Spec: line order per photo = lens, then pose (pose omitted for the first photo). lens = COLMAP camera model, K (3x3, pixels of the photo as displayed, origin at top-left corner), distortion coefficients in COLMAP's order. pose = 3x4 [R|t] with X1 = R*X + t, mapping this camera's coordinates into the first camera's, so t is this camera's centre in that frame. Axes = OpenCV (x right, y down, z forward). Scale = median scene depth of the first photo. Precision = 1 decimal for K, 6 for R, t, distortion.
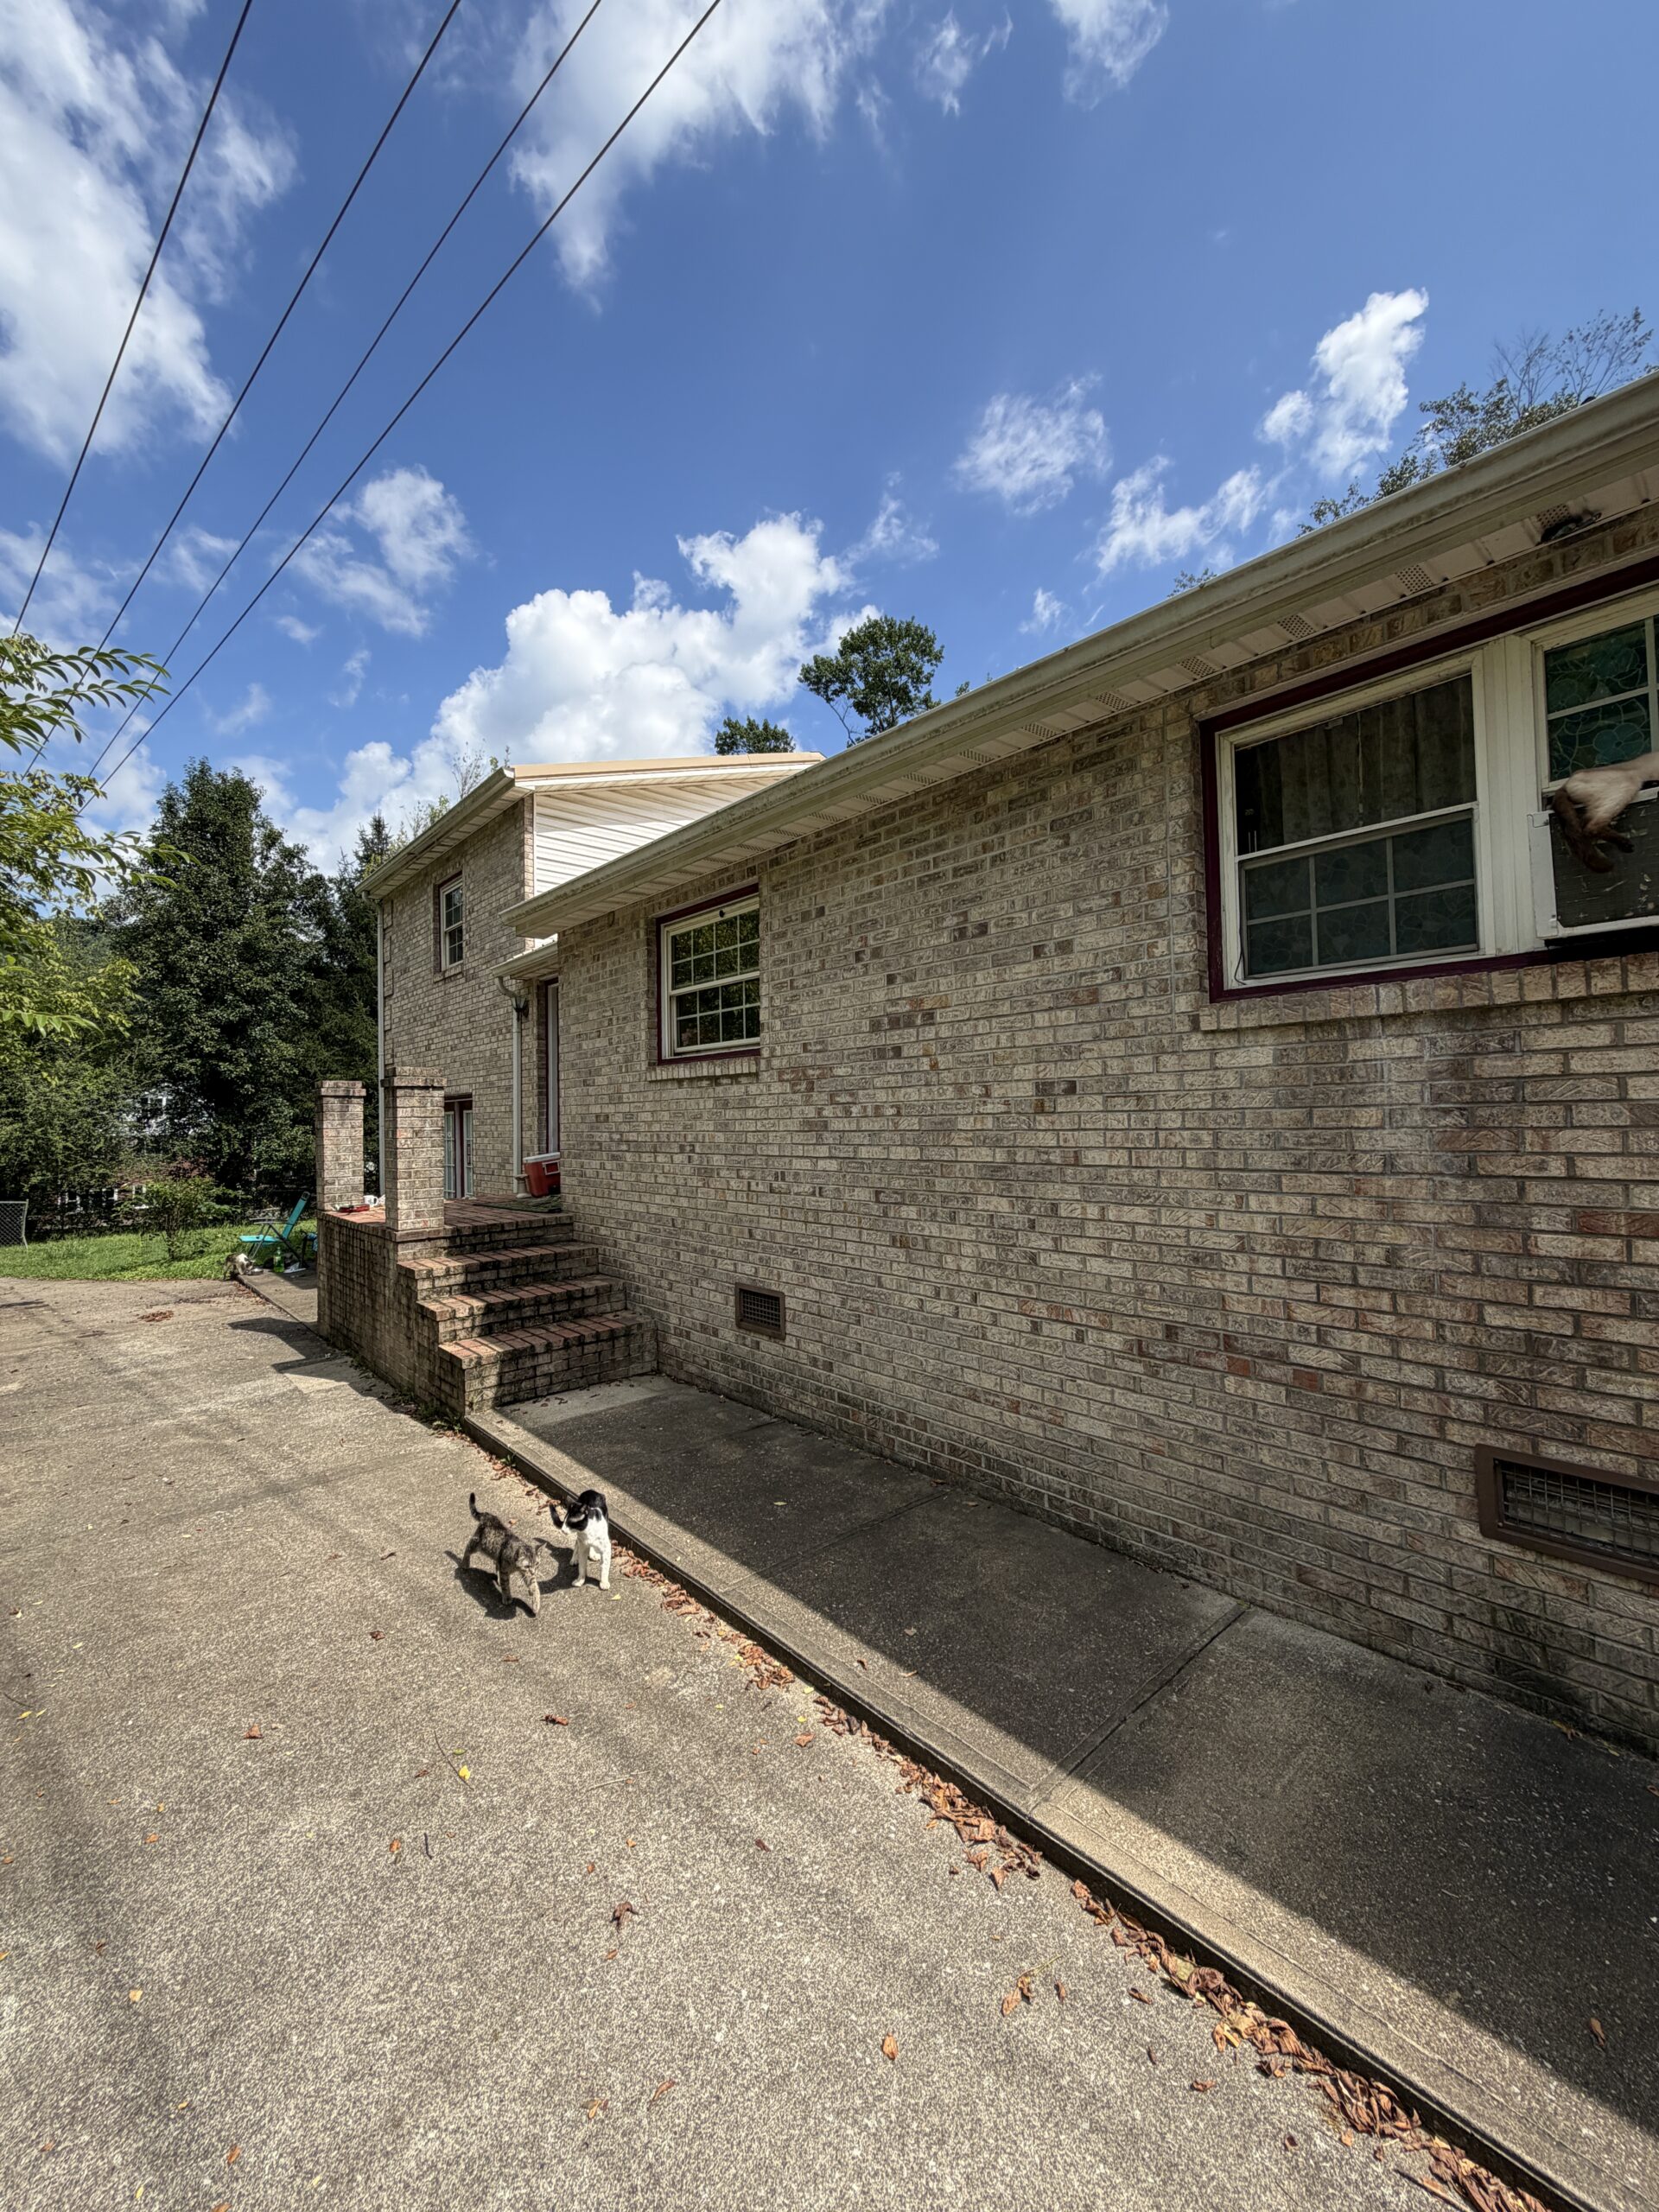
lens RADIAL K [[879.8, 0, 832.7], [0, 879.8, 1096.5], [0, 0, 1]] dist [0.000550, -0.000140]
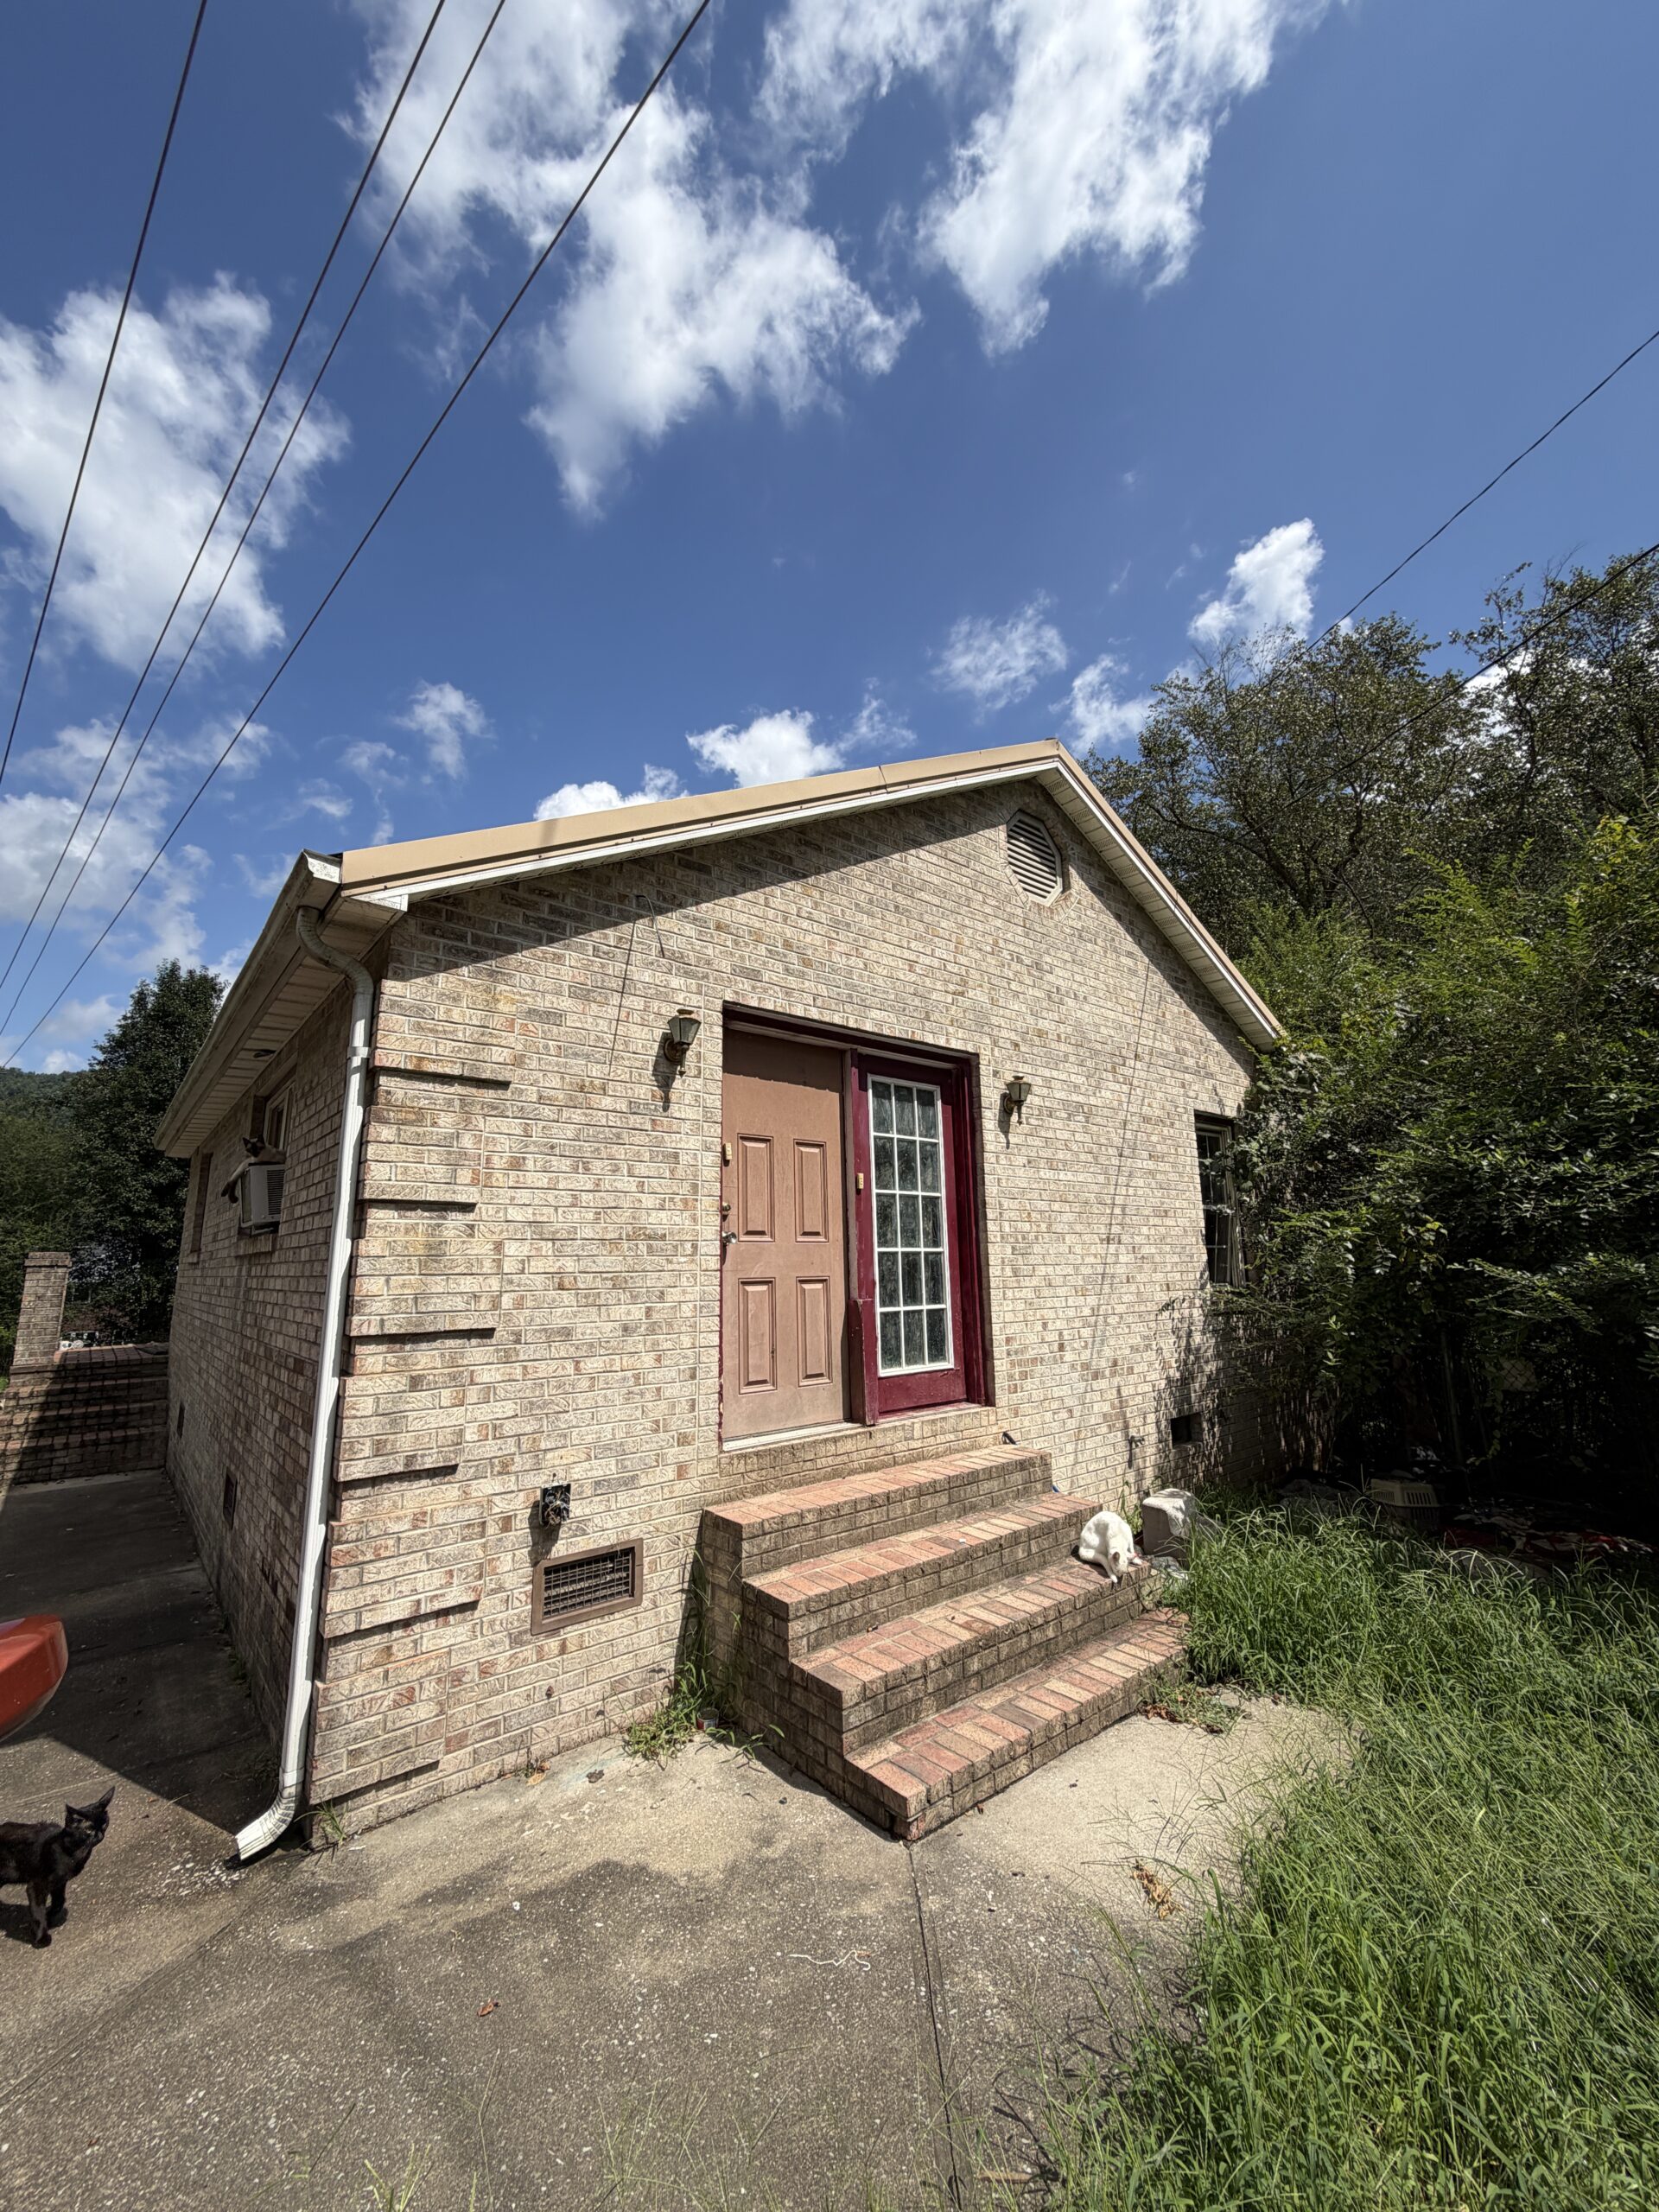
lens RADIAL K [[879.8, 0, 828.1], [0, 879.8, 1096.3], [0, 0, 1]] dist [0.000550, -0.000140]
pose [[0.999281, -0.007132, -0.037230, 1.039199], [0.001118, 0.987261, -0.159107, -0.063523], [0.037891, 0.158951, 0.986559, -0.530634]]
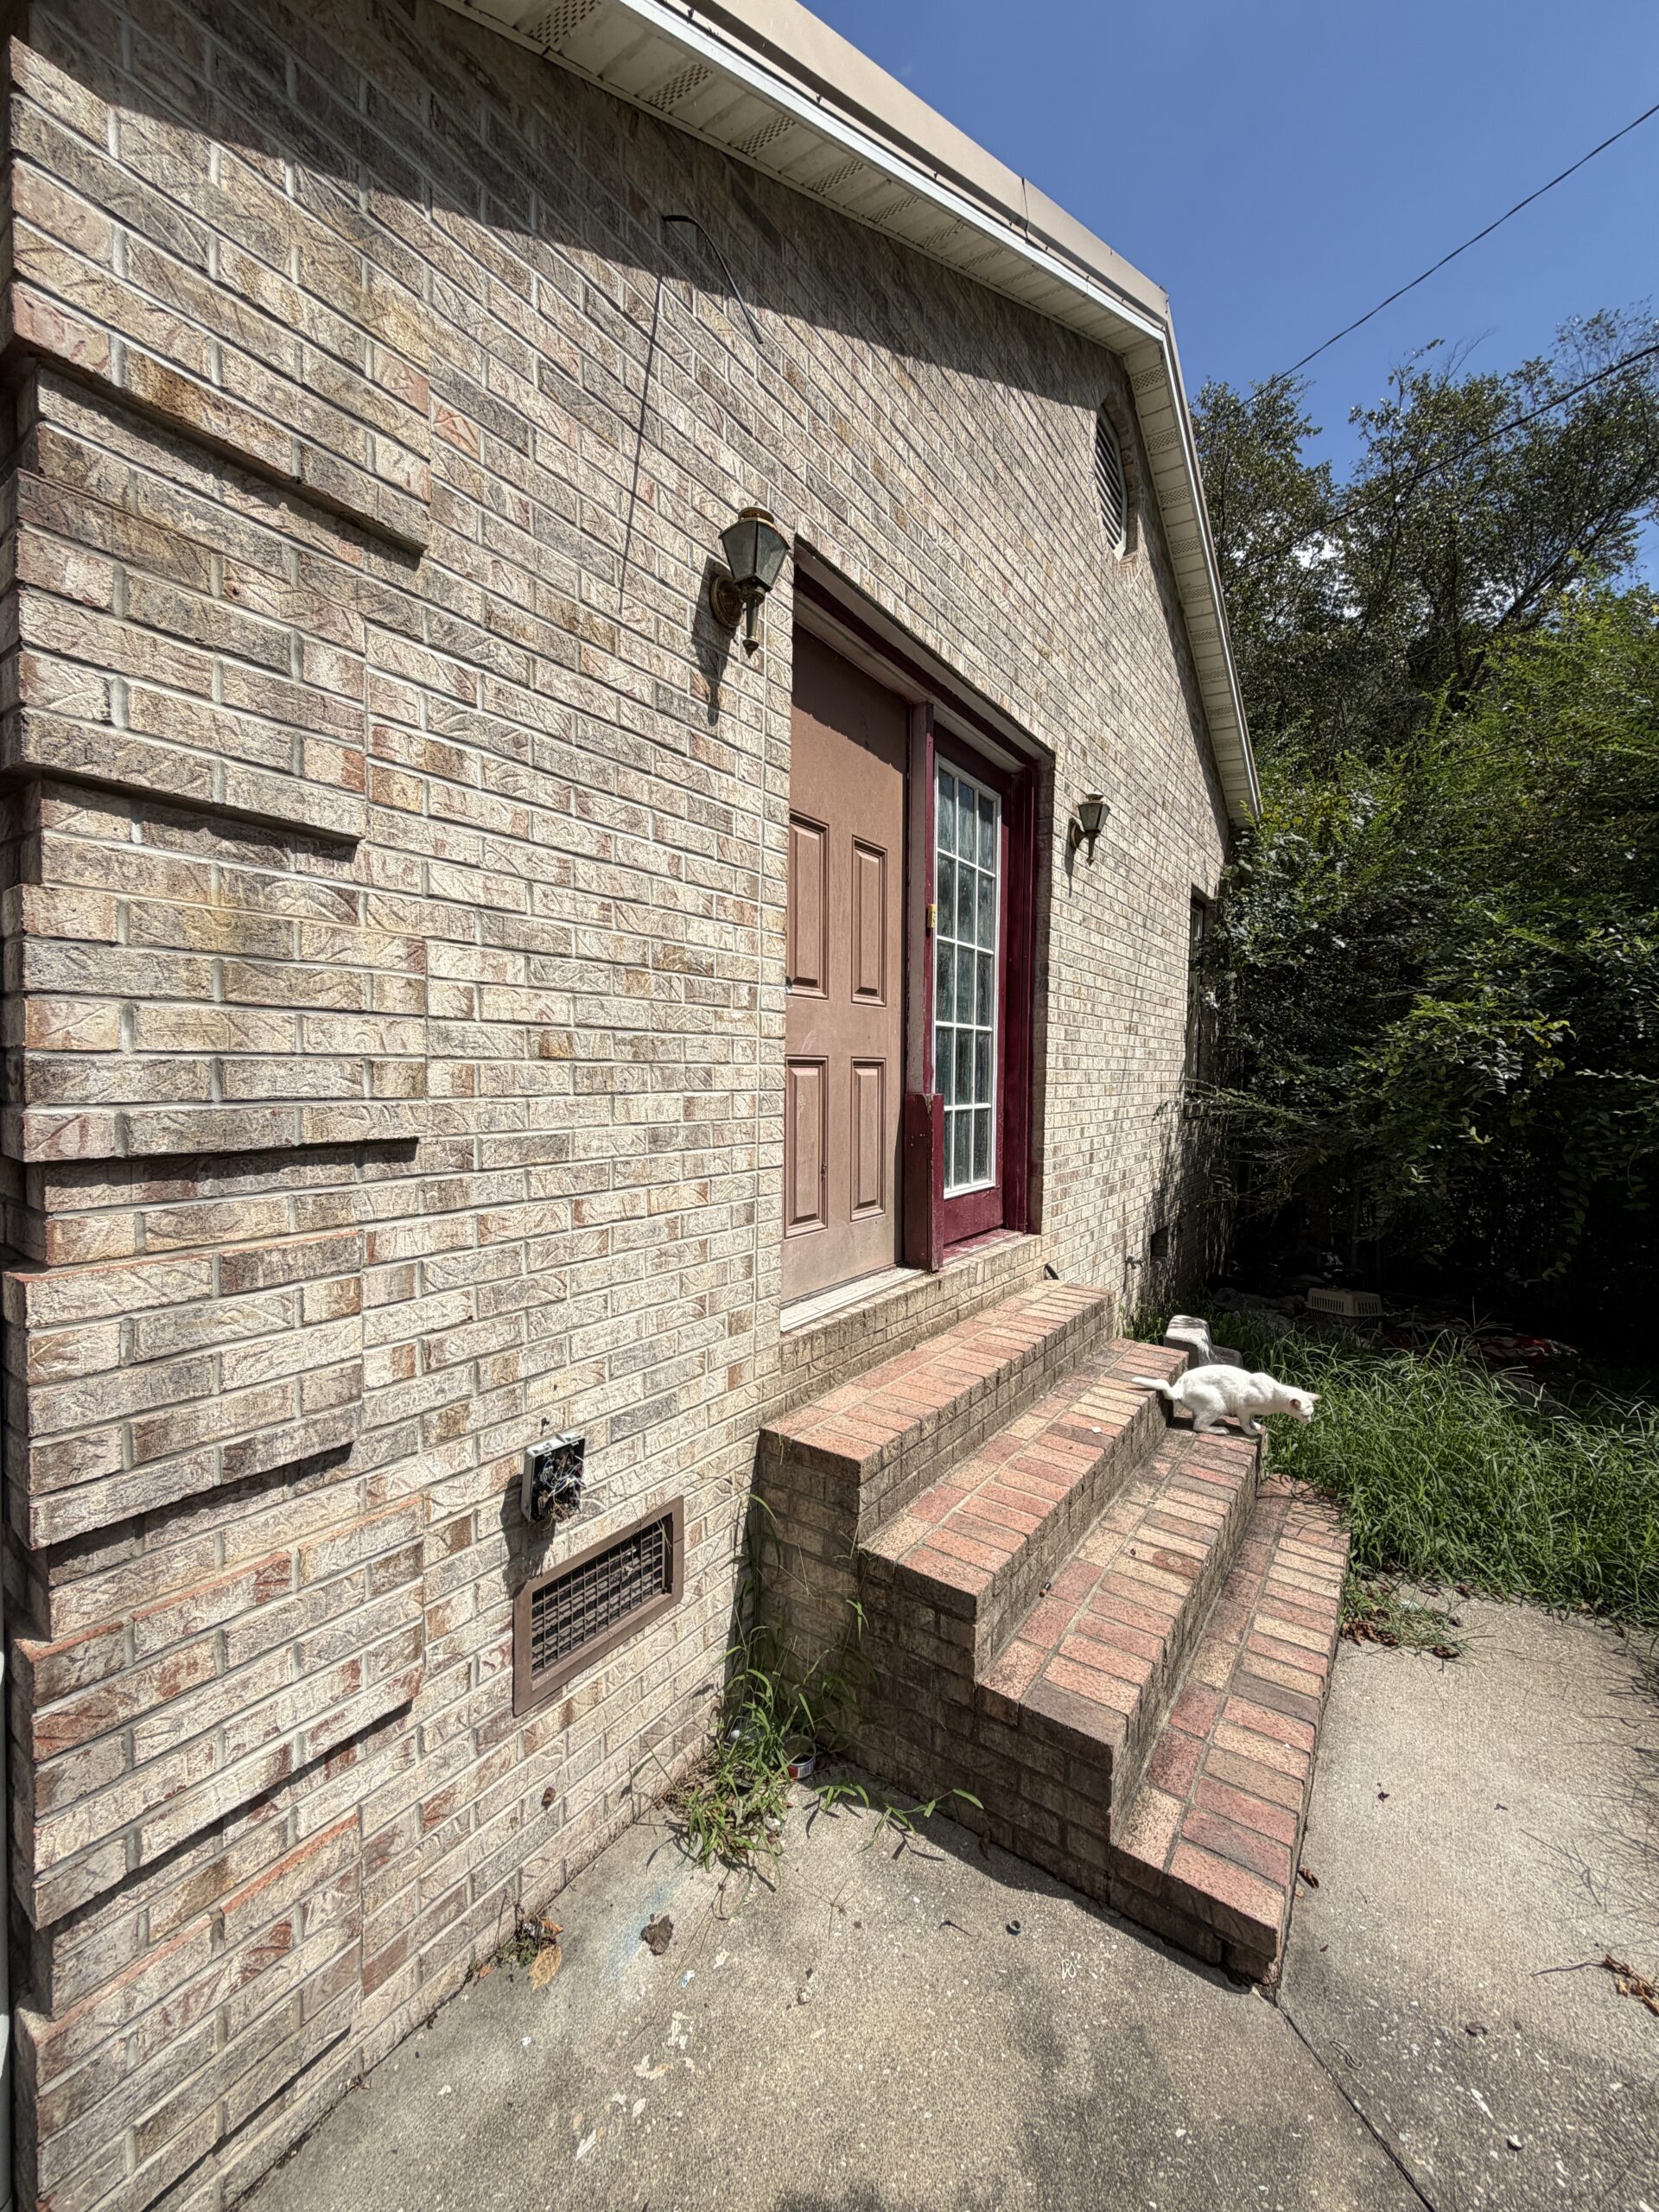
lens RADIAL K [[879.8, 0, 828.8], [0, 879.8, 1098.4], [0, 0, 1]] dist [0.000550, -0.000140]
pose [[0.971173, 0.024822, 0.237080, 0.831618], [-0.041464, 0.996993, 0.065470, -0.035409], [-0.234741, -0.073413, 0.969282, -0.180850]]
